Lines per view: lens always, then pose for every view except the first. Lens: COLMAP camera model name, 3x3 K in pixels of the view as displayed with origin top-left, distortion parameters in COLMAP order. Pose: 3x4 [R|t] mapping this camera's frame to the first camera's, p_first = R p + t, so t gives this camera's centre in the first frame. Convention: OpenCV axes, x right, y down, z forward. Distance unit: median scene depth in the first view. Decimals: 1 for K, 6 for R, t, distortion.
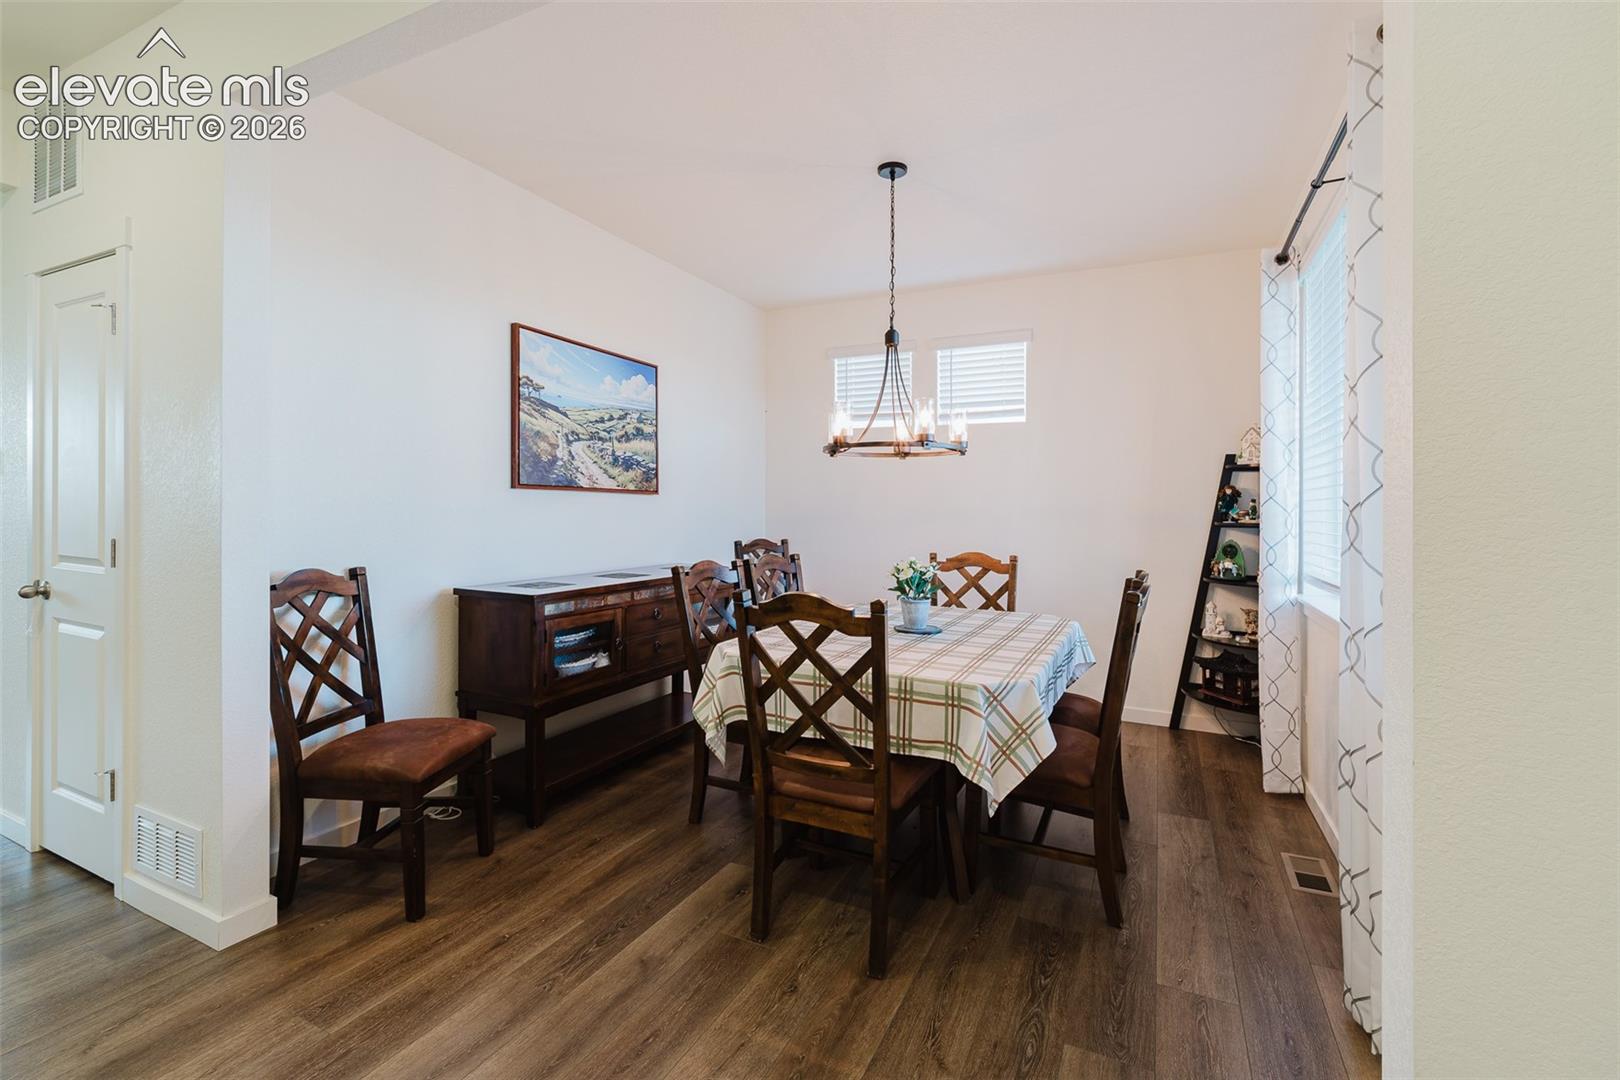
lens RADIAL K [[705.2, 0, 808.4], [0, 705.2, 507.8], [0, 0, 1]] dist [-0.002863, -0.000617]
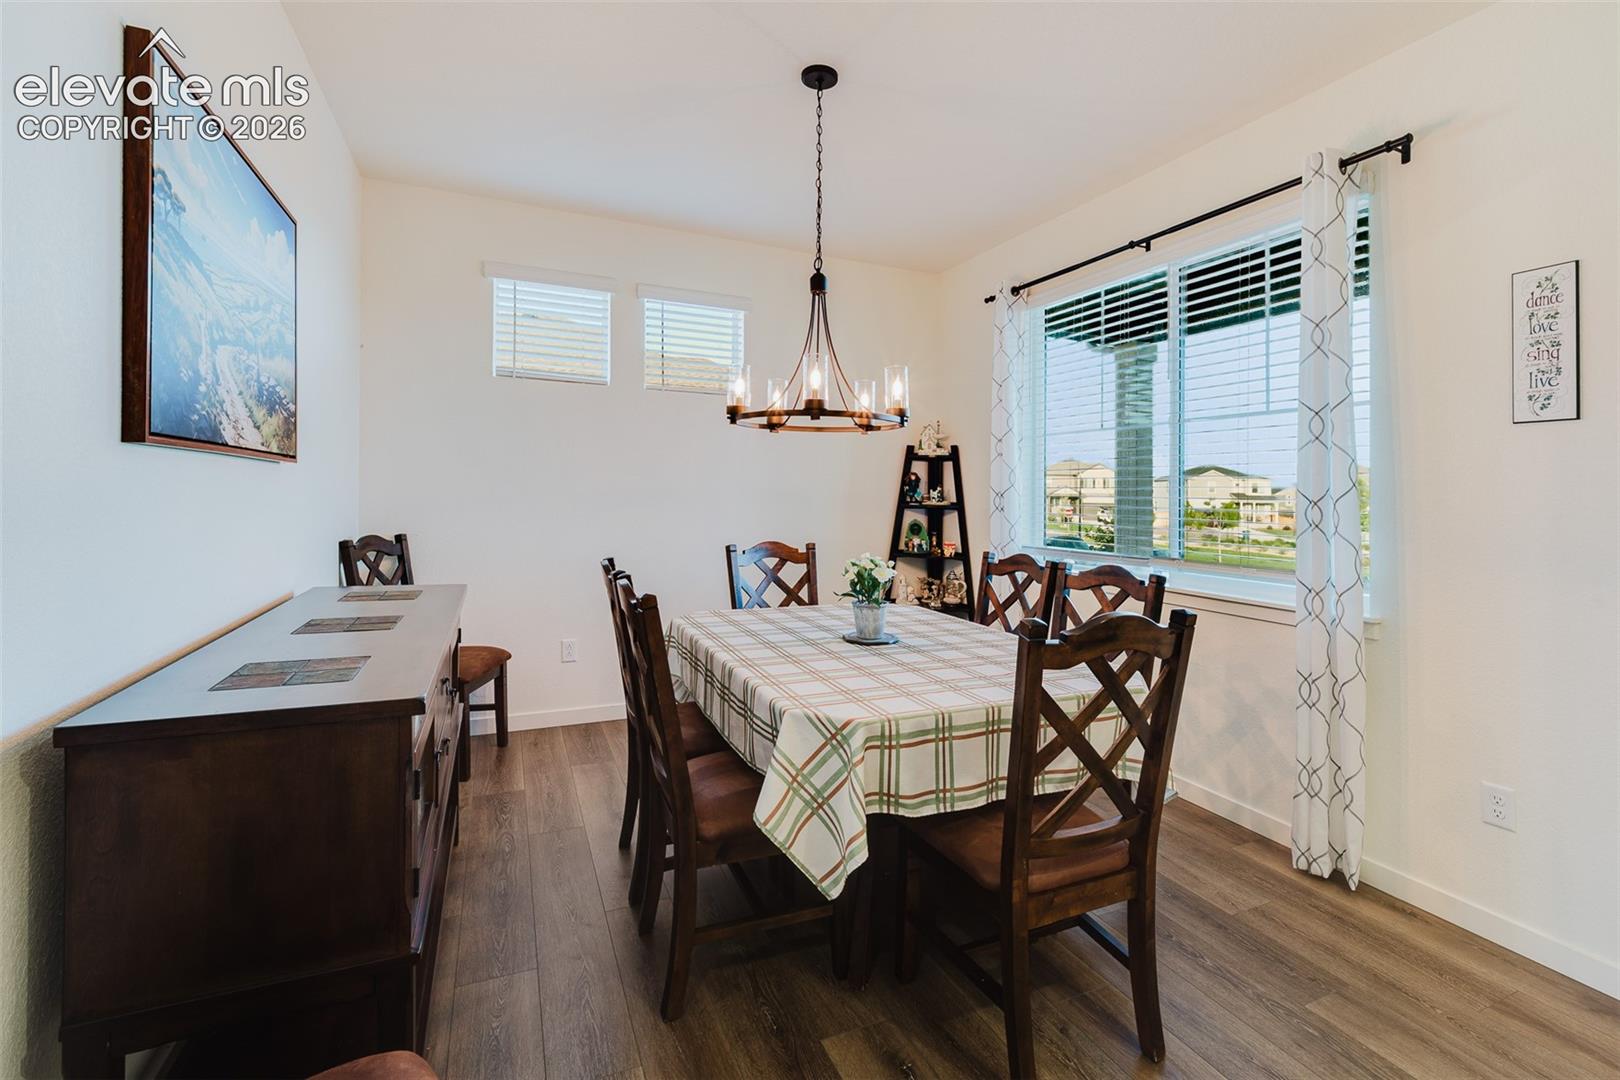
lens RADIAL K [[712.4, 0, 807.6], [0, 712.4, 483.6], [0, 0, 1]] dist [-0.002923, 0.000192]
pose [[0.641150, 0.011053, 0.767336, -0.443527], [-0.012145, 0.999917, -0.004255, -0.006489], [-0.767319, -0.006592, 0.641231, 0.416978]]
